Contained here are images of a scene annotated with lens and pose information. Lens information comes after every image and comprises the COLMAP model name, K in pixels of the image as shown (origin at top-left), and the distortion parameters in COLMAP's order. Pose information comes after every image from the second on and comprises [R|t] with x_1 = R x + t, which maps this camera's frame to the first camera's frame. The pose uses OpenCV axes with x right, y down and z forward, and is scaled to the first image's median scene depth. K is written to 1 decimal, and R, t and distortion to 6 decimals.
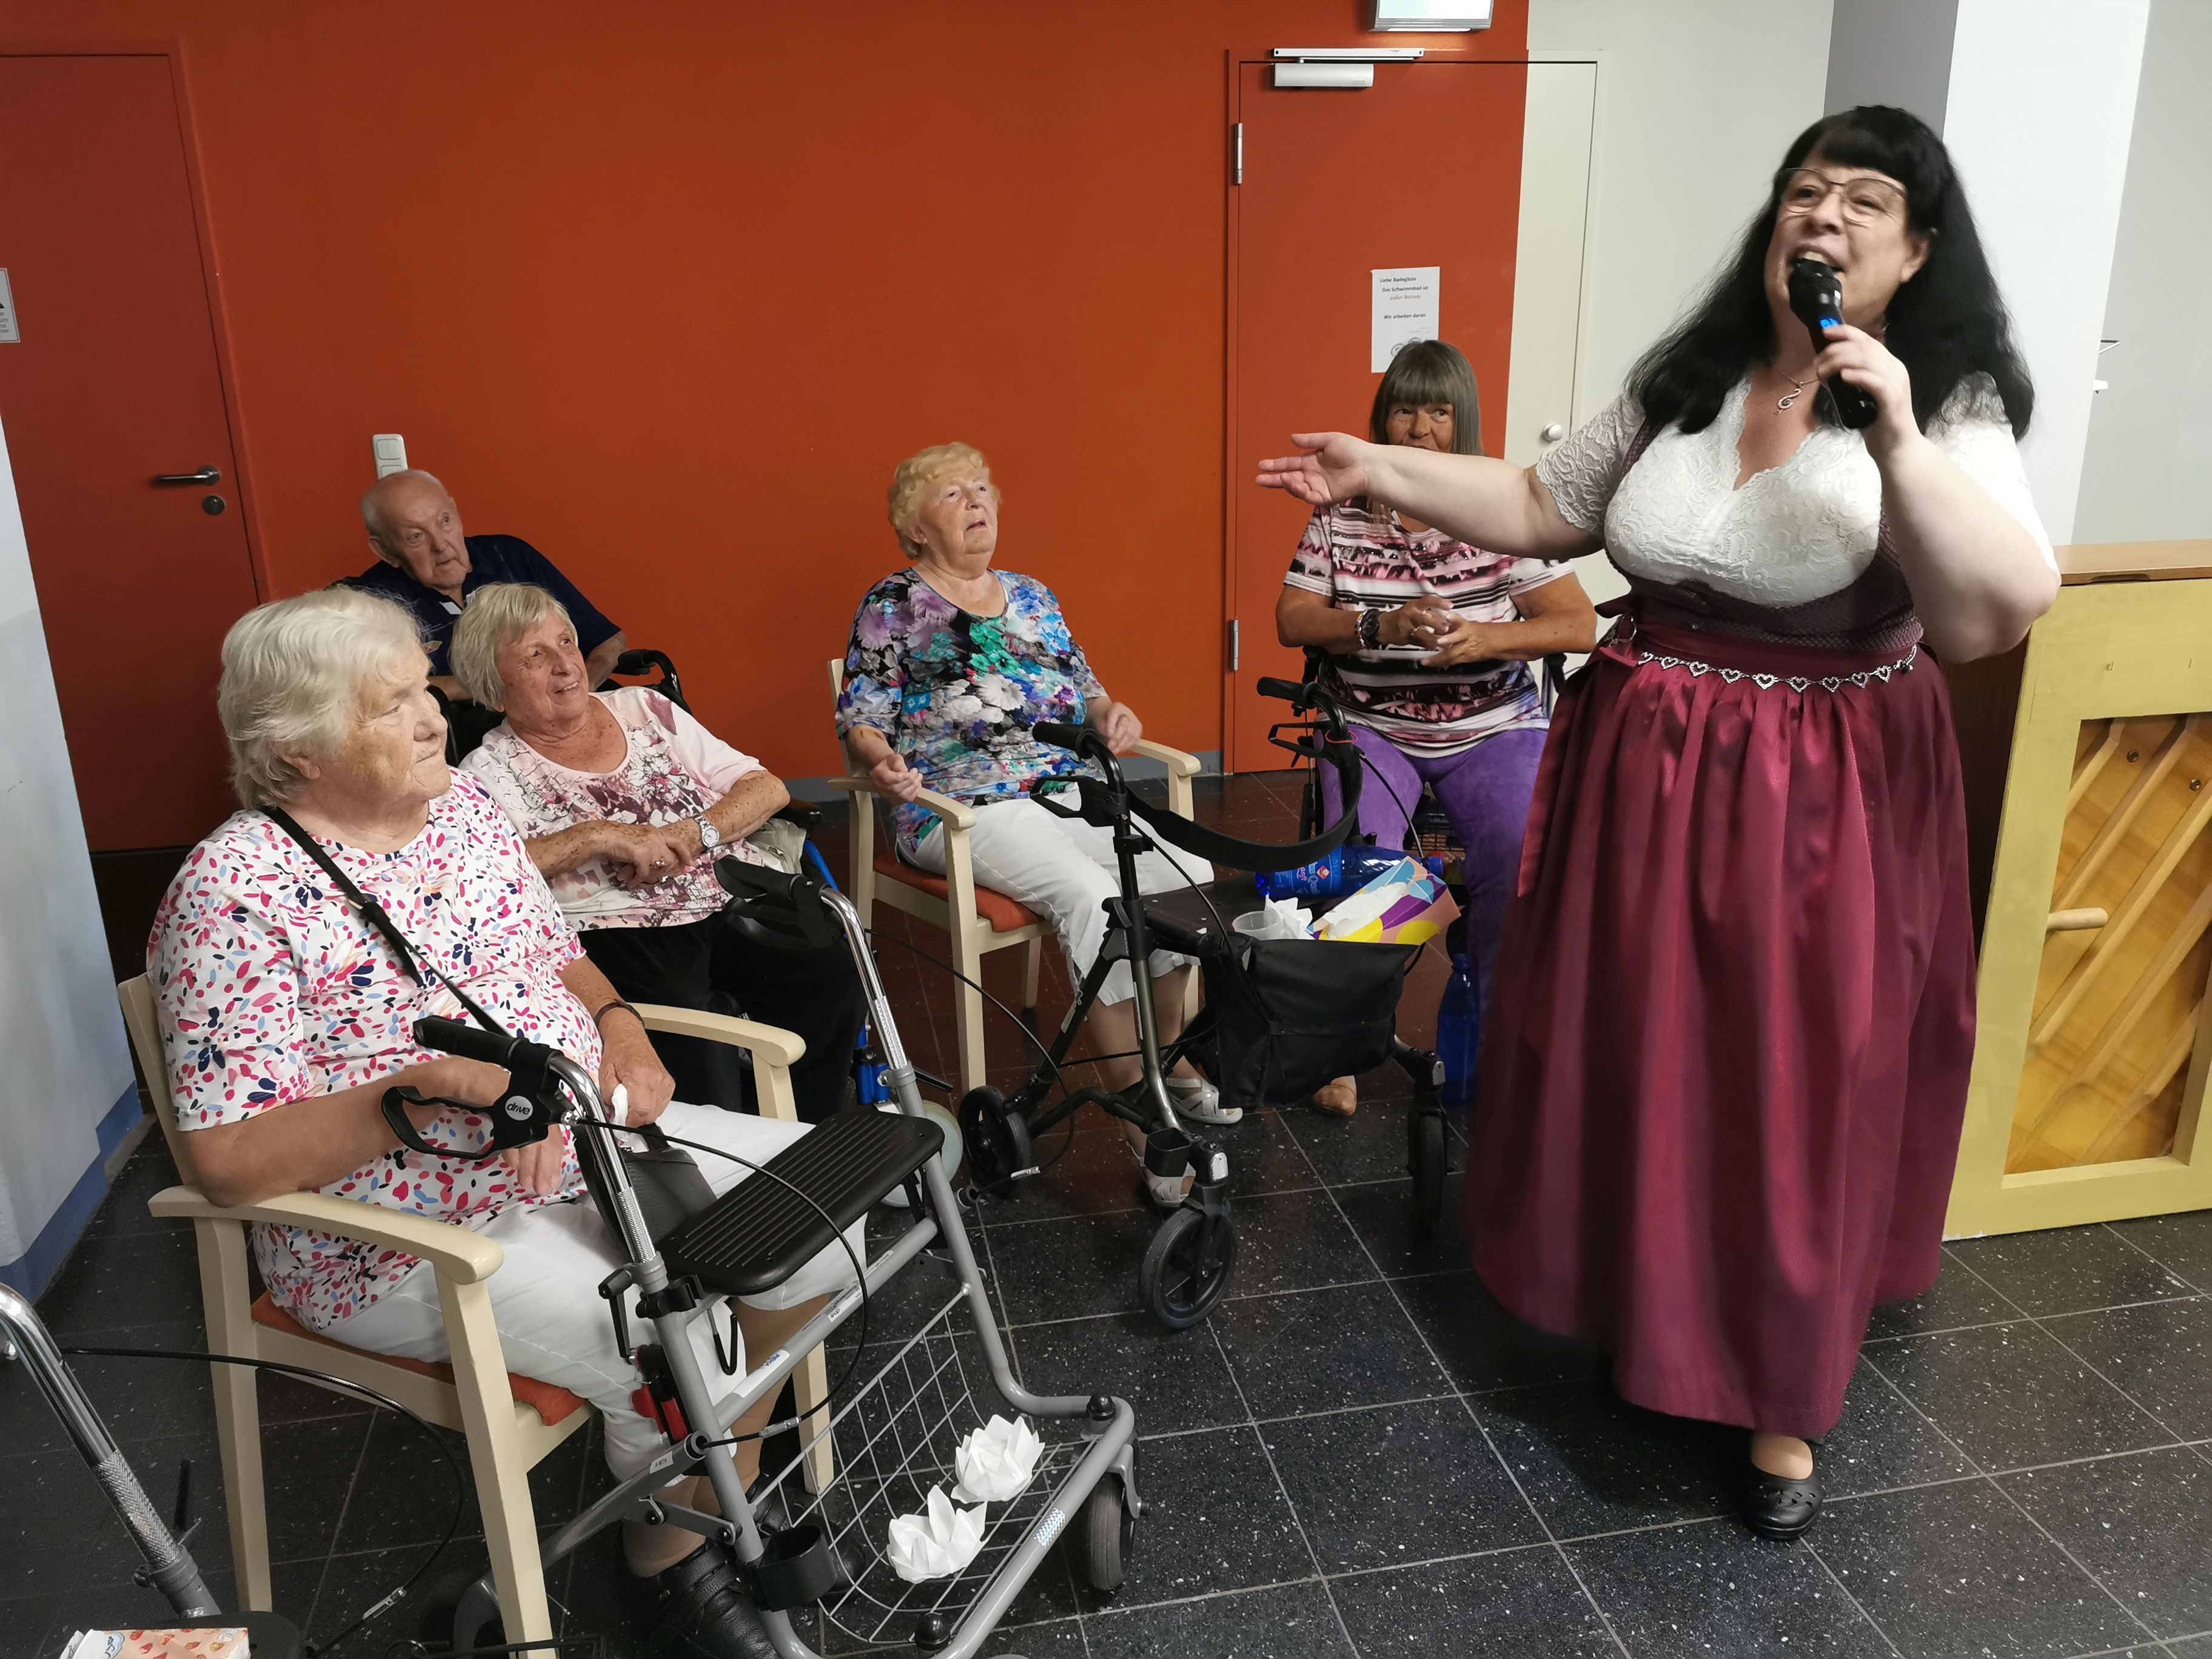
lens RADIAL K [[1732.8, 0, 1097.9], [0, 1732.8, 825.7], [0, 0, 1]] dist [0.006970, 0.004283]
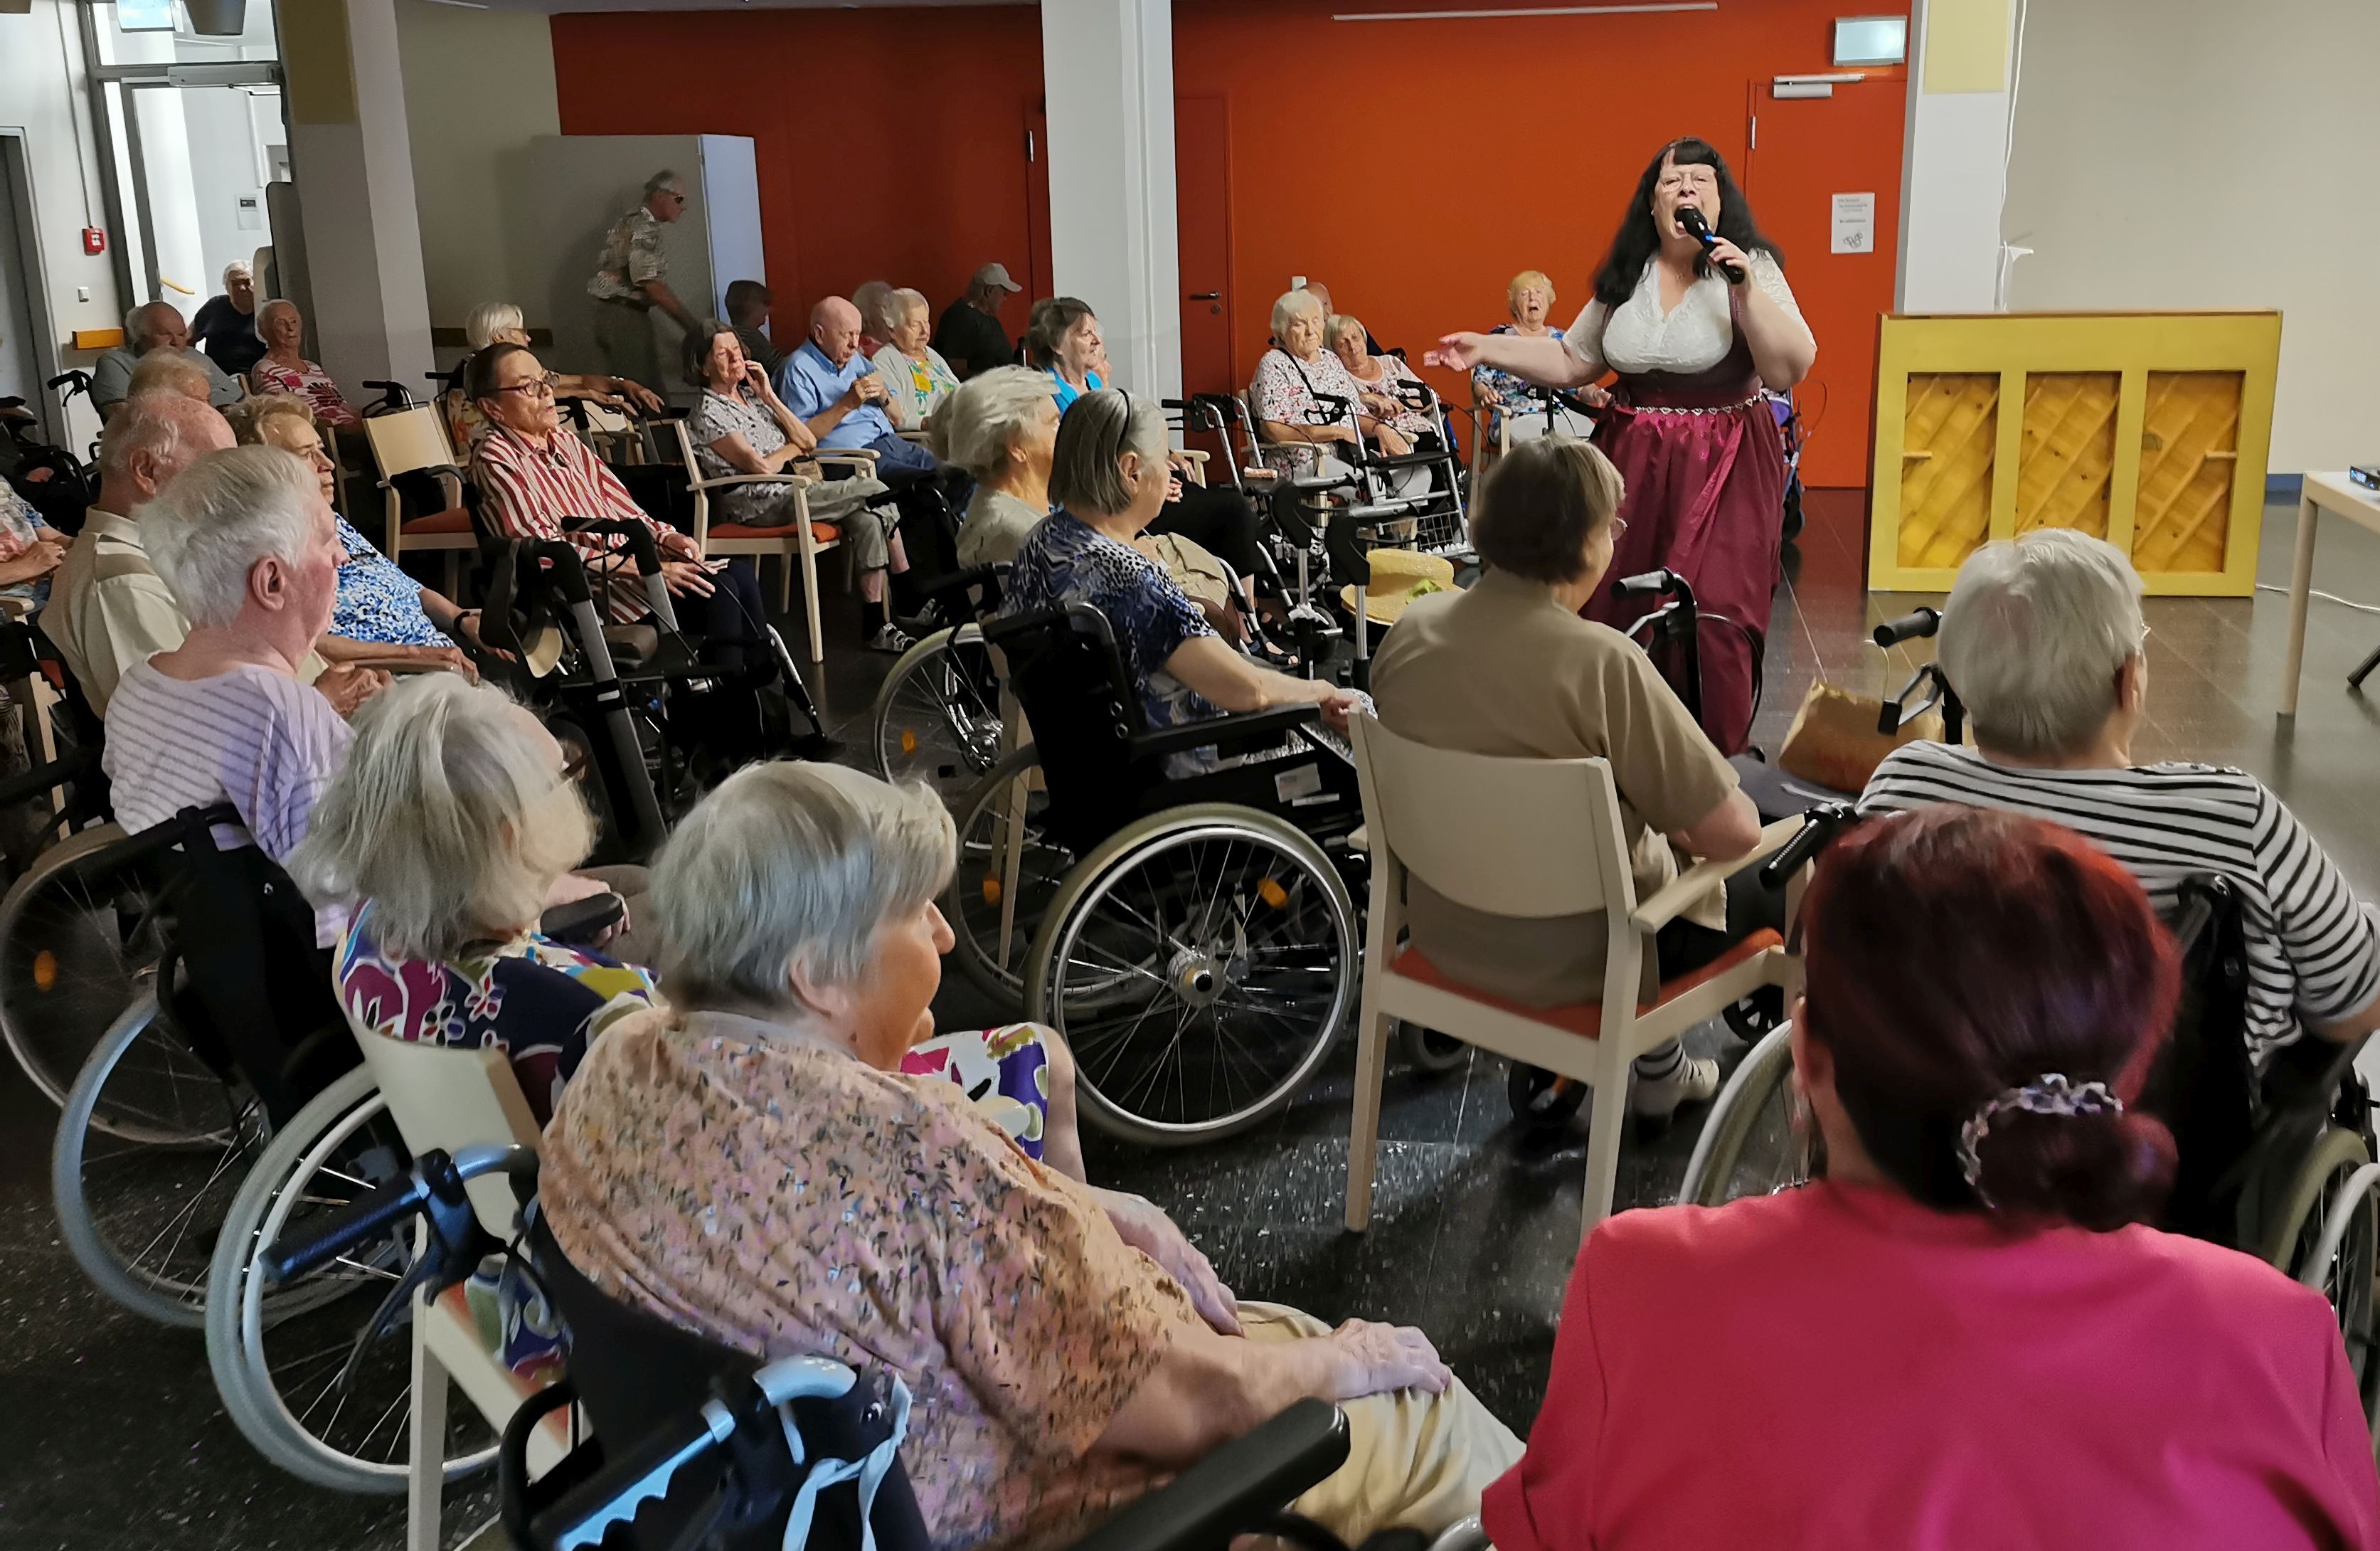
lens RADIAL K [[2059.8, 0, 1194.2], [0, 2059.8, 729.7], [0, 0, 1]] dist [-0.006133, -0.002543]
pose [[0.920694, 0.096190, -0.378247, 0.427987], [-0.113209, 0.993306, -0.022962, 0.360226], [0.373506, 0.063962, 0.925420, -1.207714]]
